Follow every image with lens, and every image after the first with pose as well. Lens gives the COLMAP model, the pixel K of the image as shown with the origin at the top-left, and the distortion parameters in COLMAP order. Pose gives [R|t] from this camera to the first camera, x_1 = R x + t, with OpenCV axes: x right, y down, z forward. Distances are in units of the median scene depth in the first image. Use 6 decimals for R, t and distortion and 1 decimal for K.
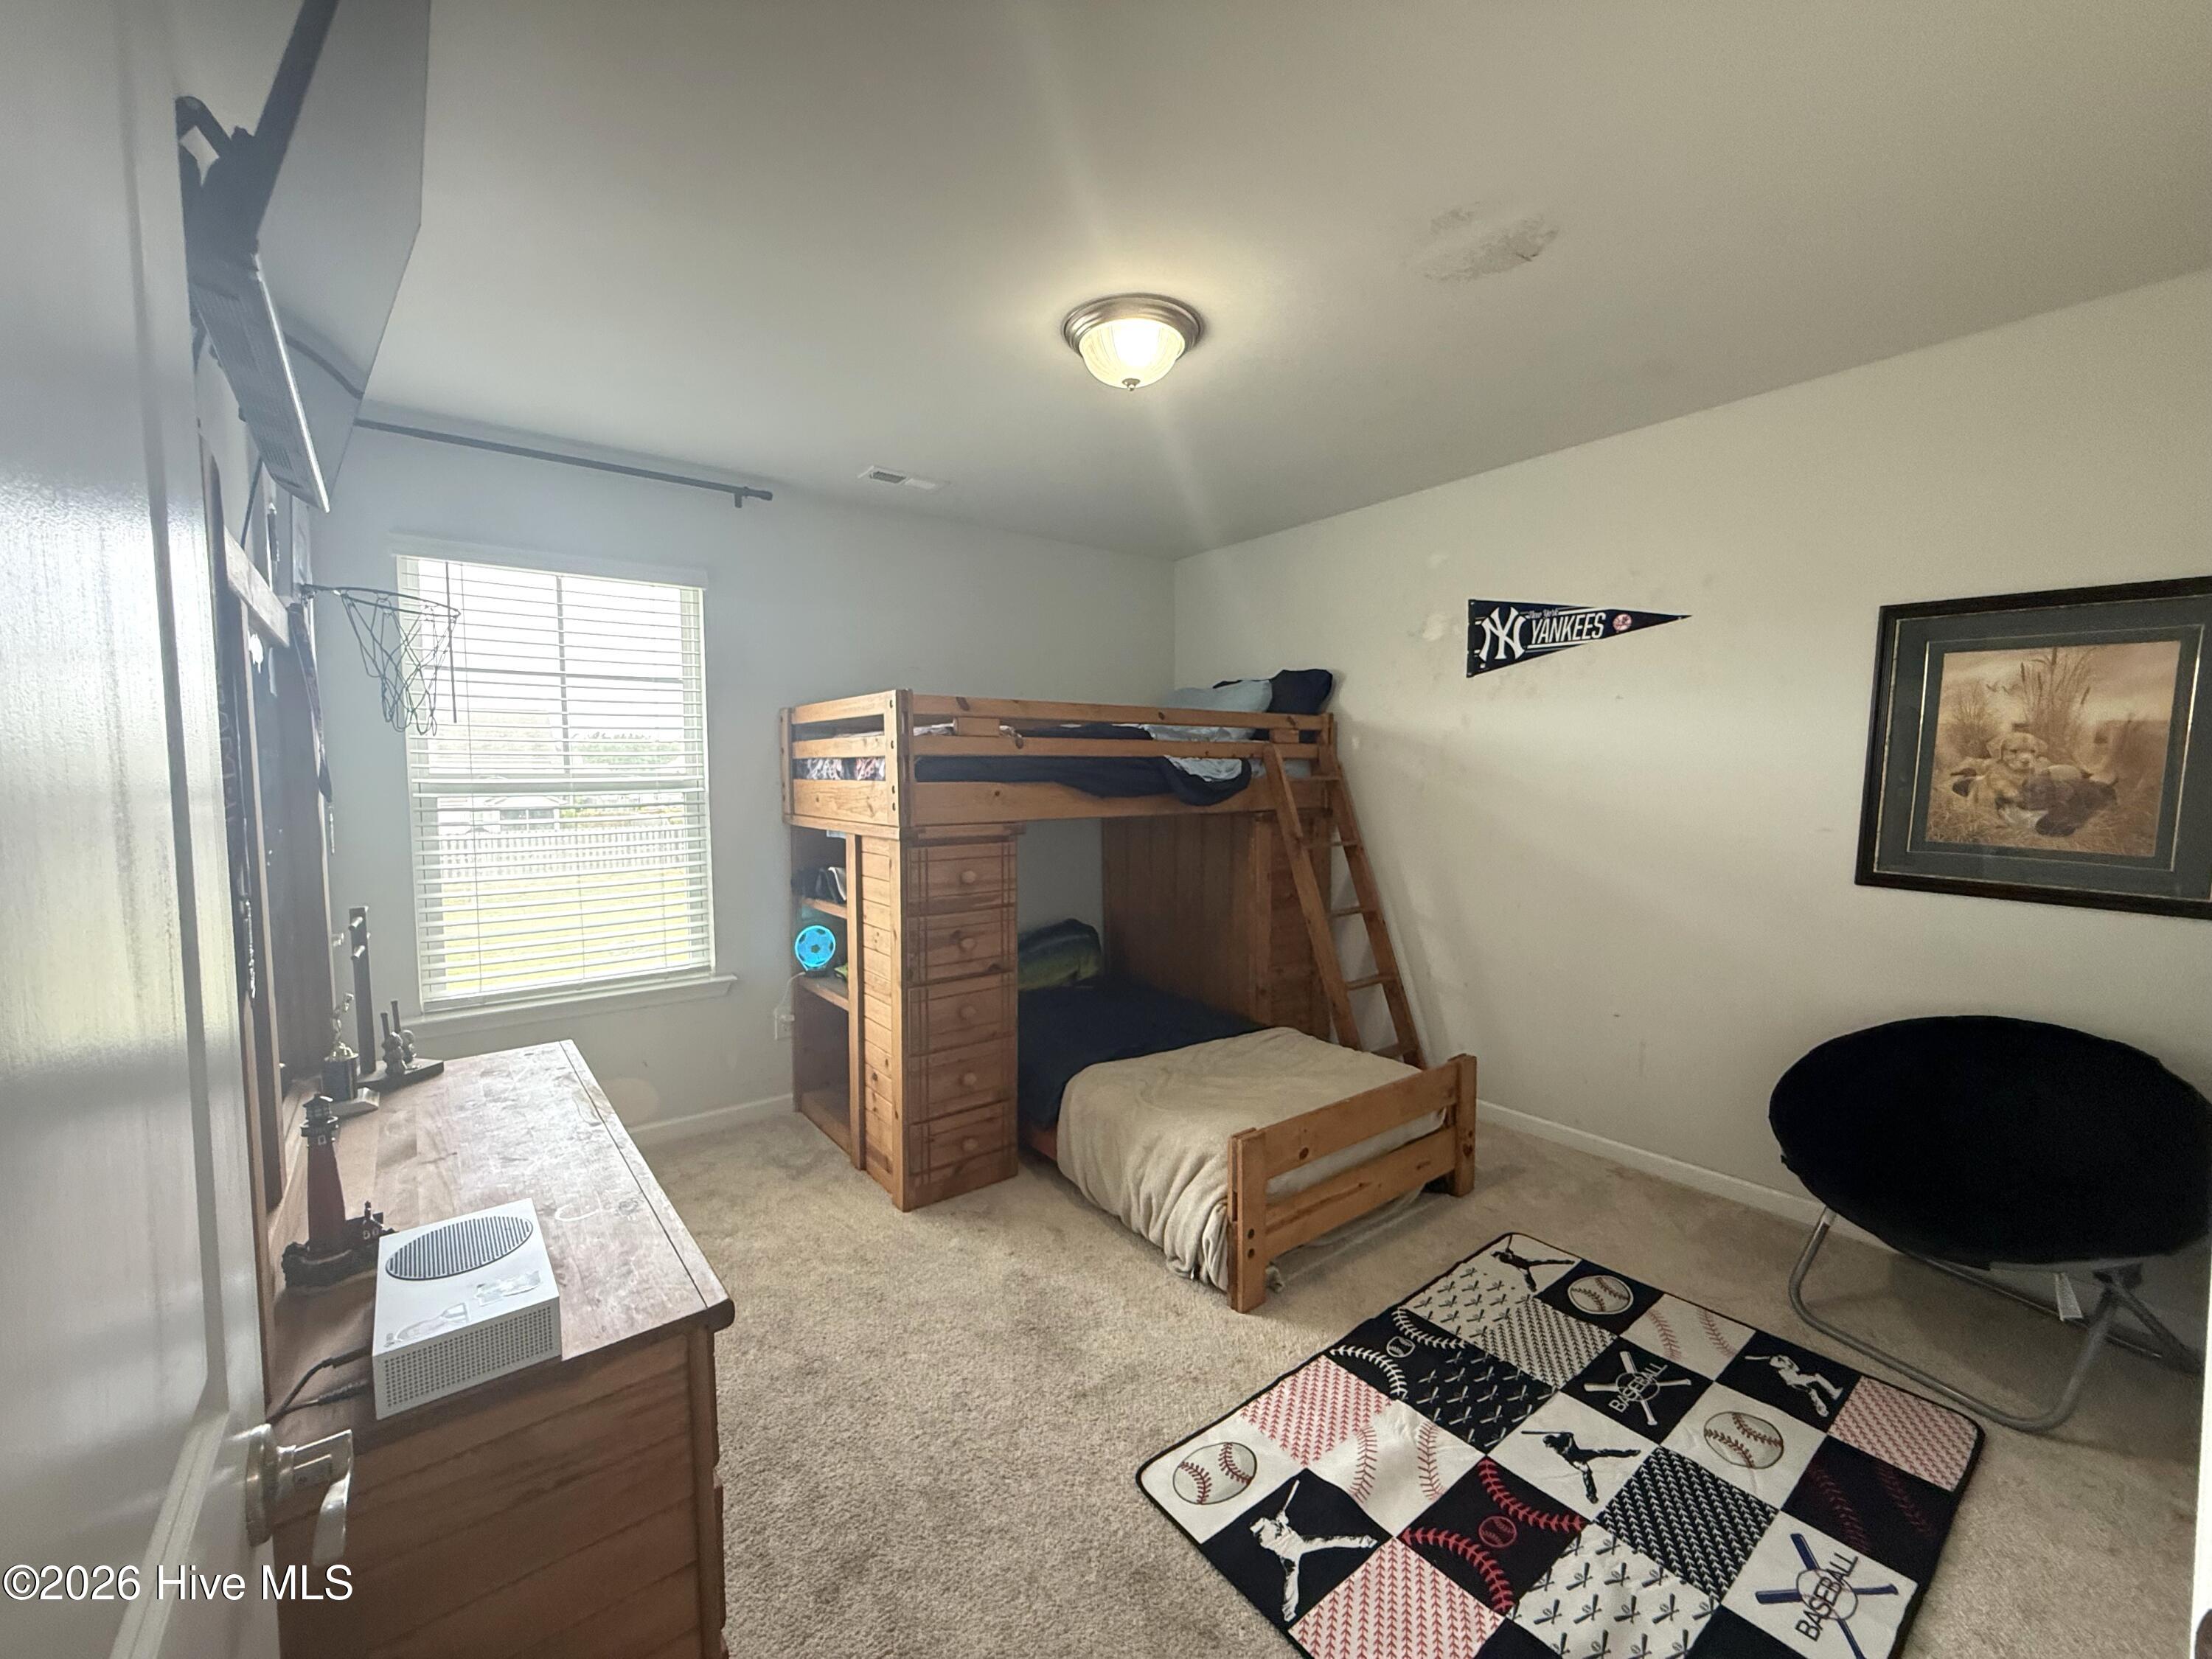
lens RADIAL K [[883.6, 0, 1123.7], [0, 883.6, 831.0], [0, 0, 1]] dist [0.000727, -0.000396]
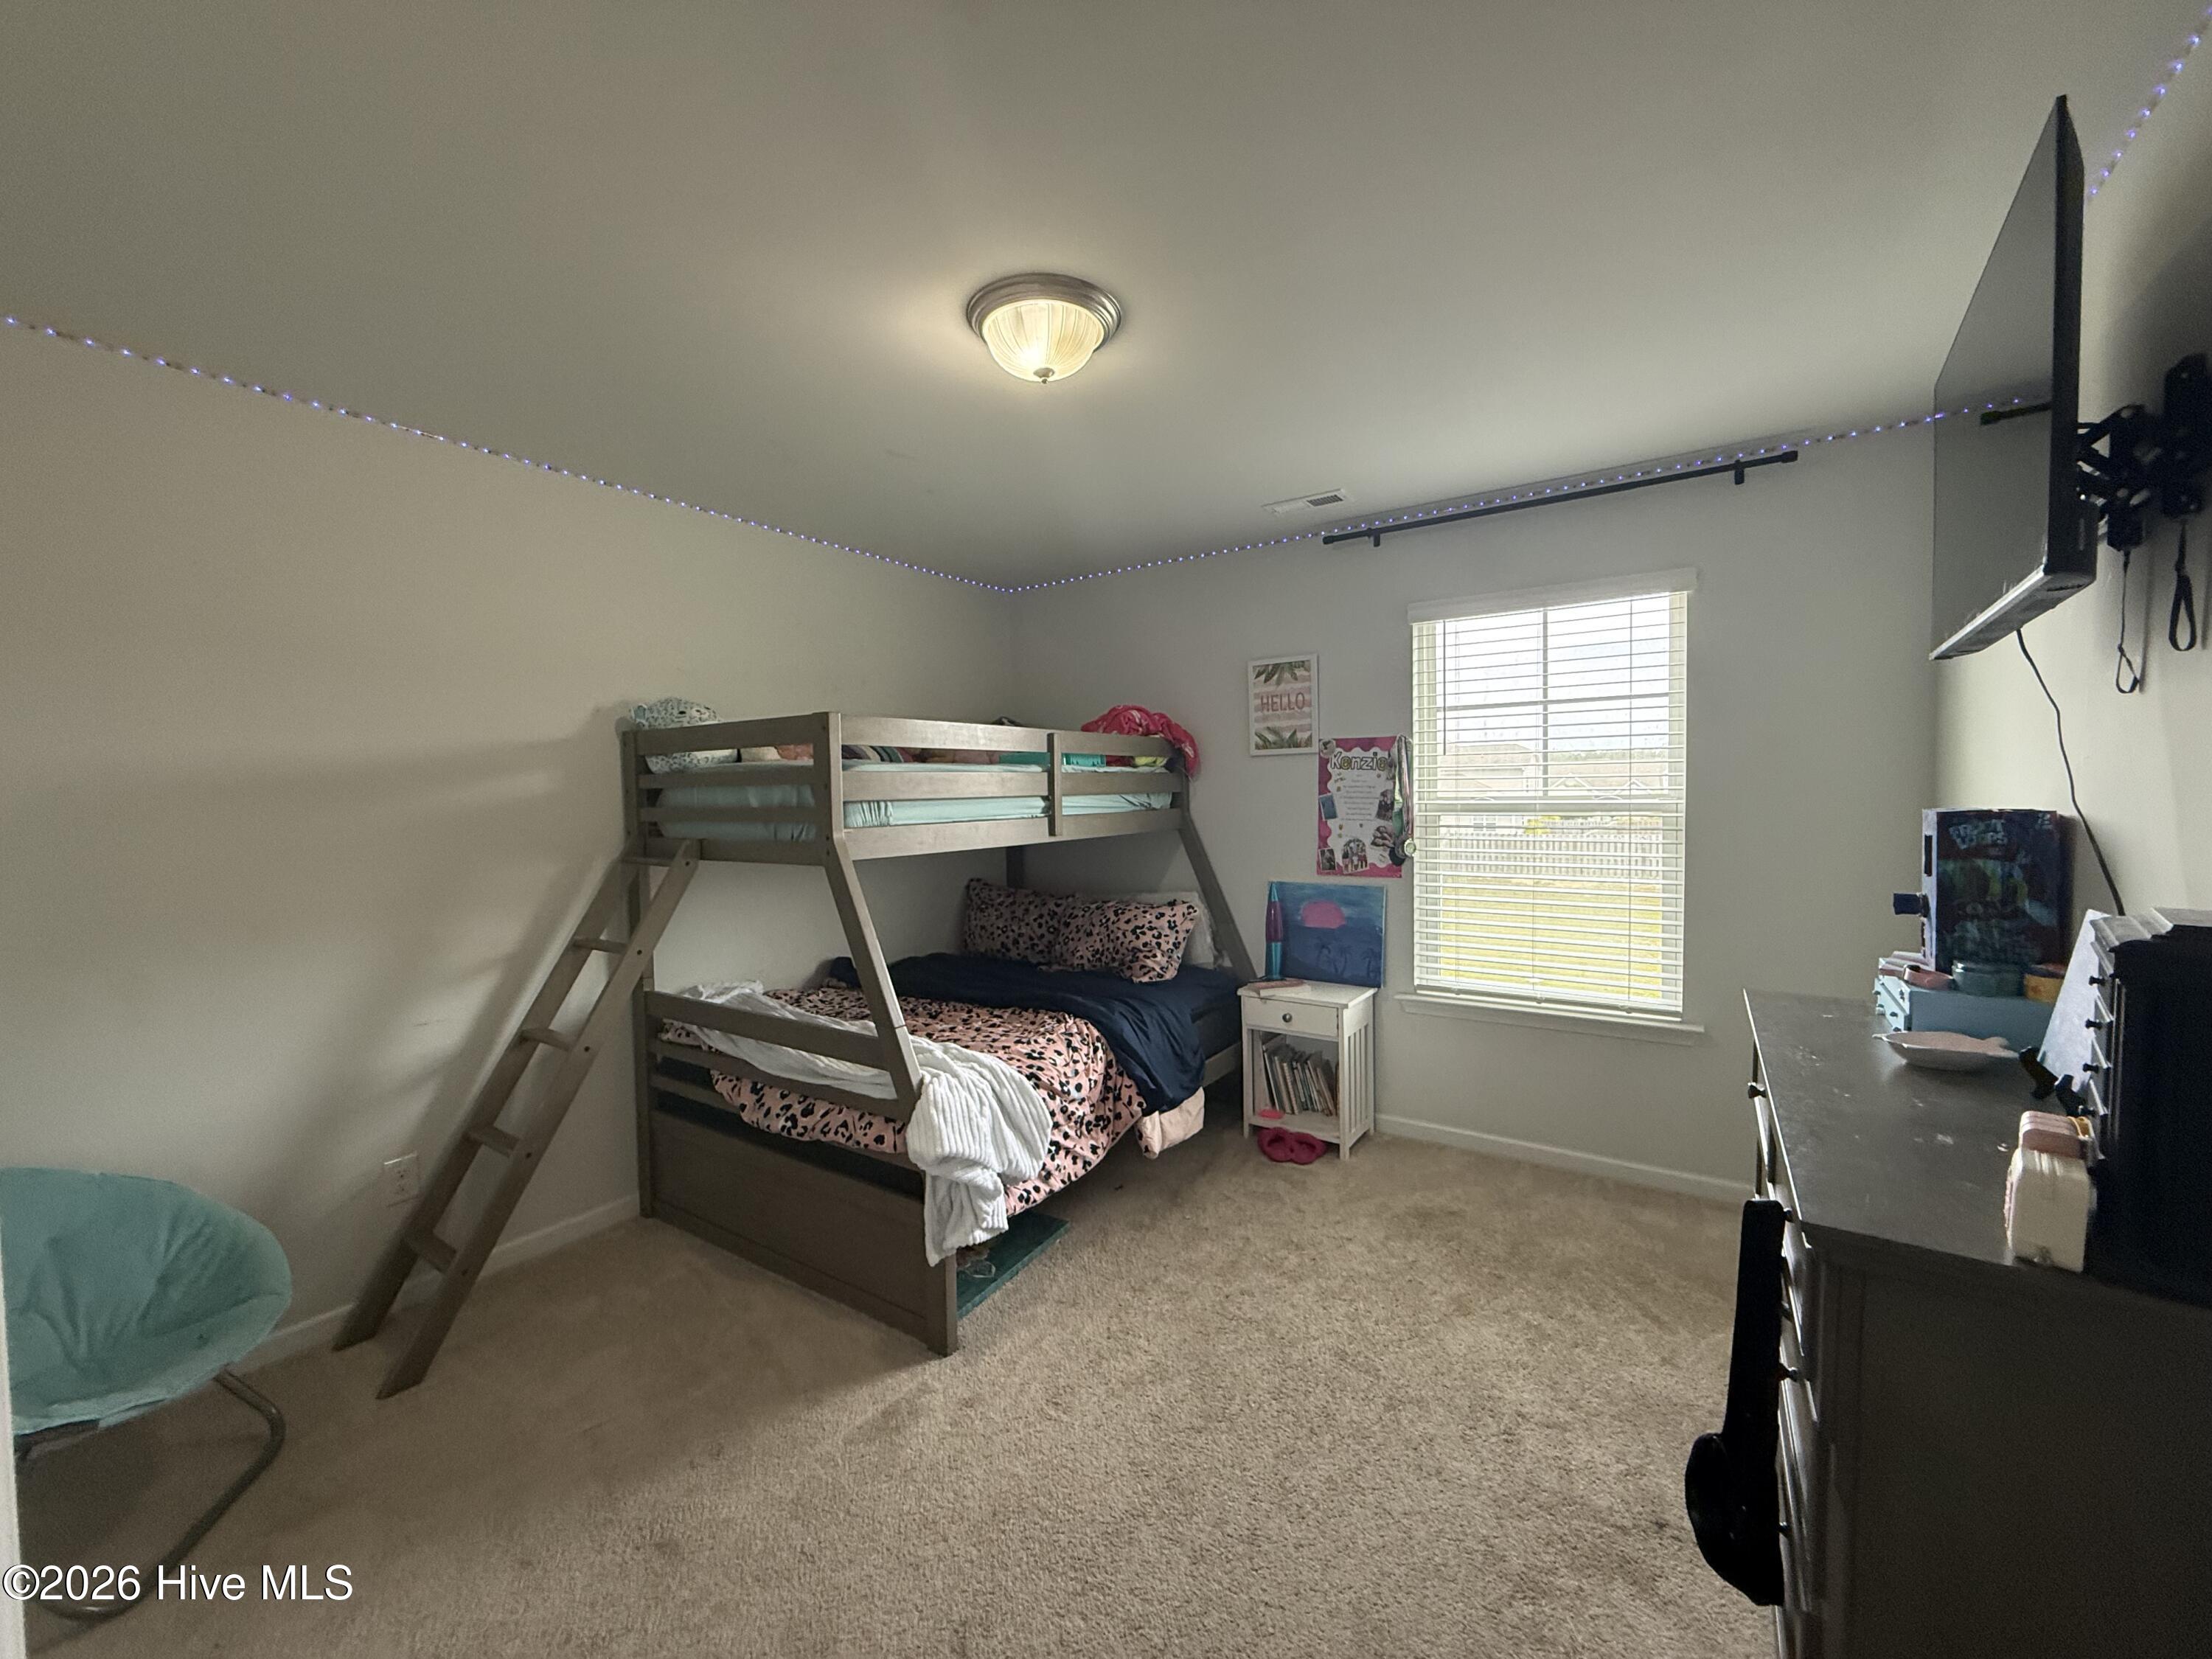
lens RADIAL K [[883.6, 0, 1086.6], [0, 883.6, 823.1], [0, 0, 1]] dist [0.000727, -0.000396]
pose [[0.298721, 0.029534, -0.953883, 0.204401], [-0.059536, 0.998151, 0.012260, -0.012515], [0.952482, 0.053128, 0.299927, 0.160281]]
